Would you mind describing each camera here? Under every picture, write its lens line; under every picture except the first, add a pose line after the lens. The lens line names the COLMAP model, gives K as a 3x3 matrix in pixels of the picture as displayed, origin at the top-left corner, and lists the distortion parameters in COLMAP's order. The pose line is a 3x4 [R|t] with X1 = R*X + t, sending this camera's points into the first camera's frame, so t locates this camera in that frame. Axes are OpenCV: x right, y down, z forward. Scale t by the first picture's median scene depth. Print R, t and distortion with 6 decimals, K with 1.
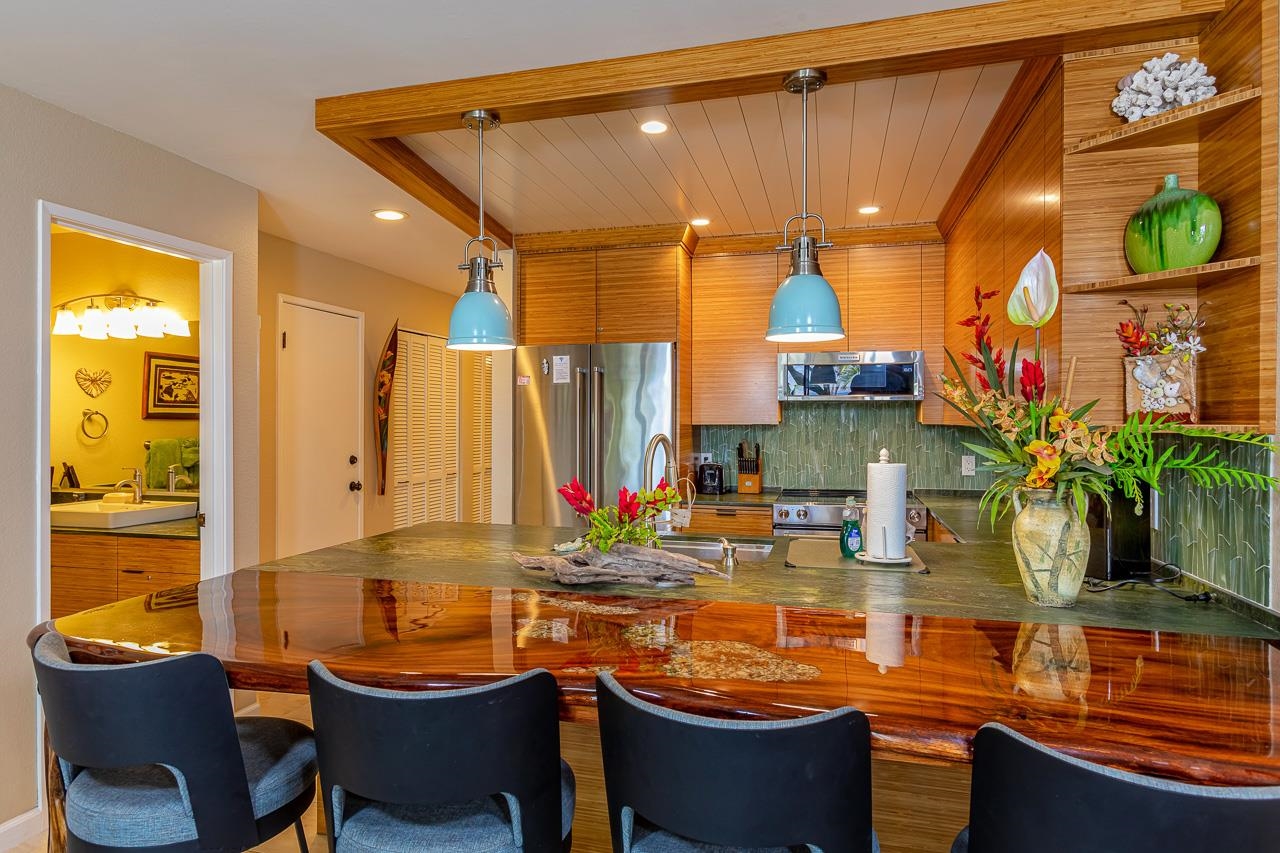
lens RADIAL K [[762.3, 0, 646.5], [0, 762.3, 420.7], [0, 0, 1]] dist [0.013324, 0.004564]
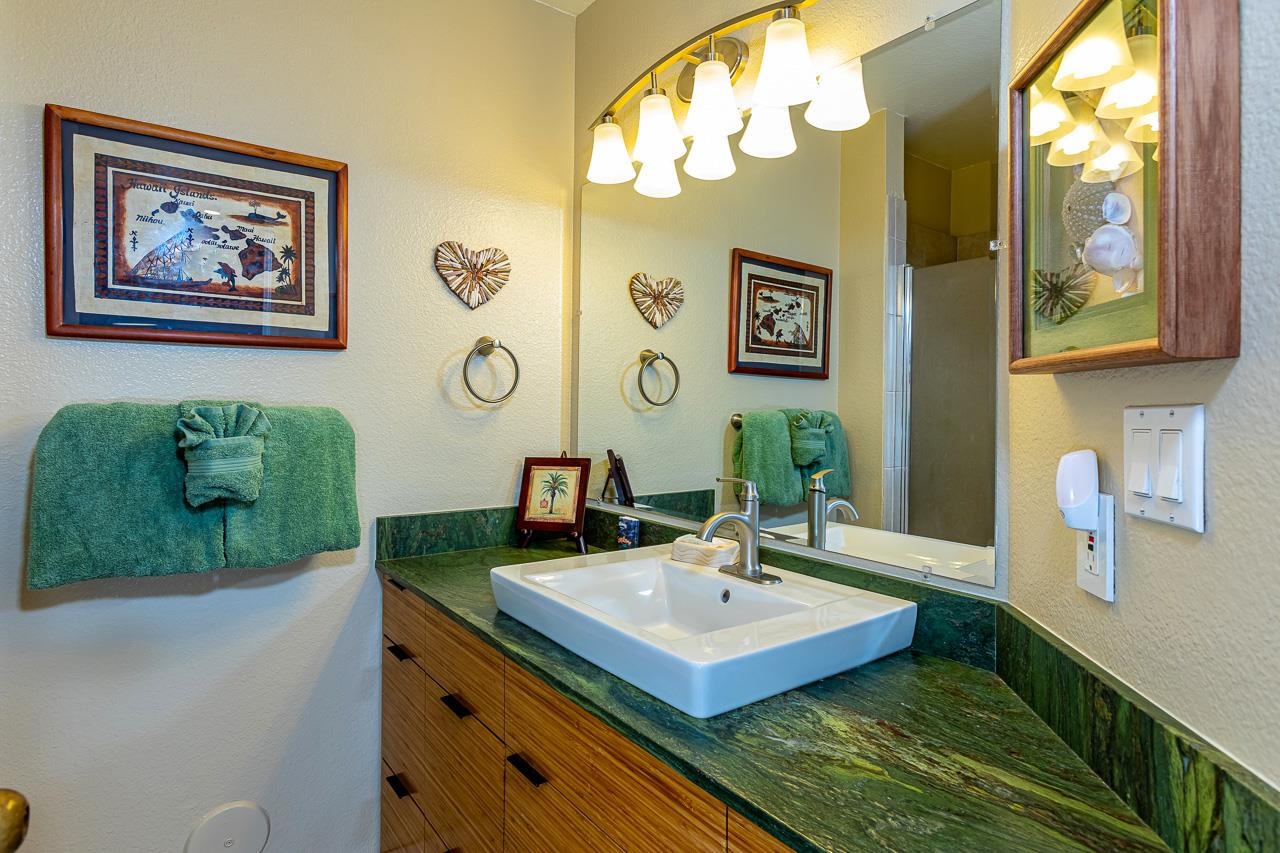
lens RADIAL K [[689.4, 0, 635.5], [0, 689.4, 419.7], [0, 0, 1]] dist [0.000113, 0.000001]
pose [[0.787262, 0.012314, -0.616496, -0.395090], [-0.006721, 0.999913, 0.011389, 0.024492], [0.616582, -0.004823, 0.787276, 0.556759]]
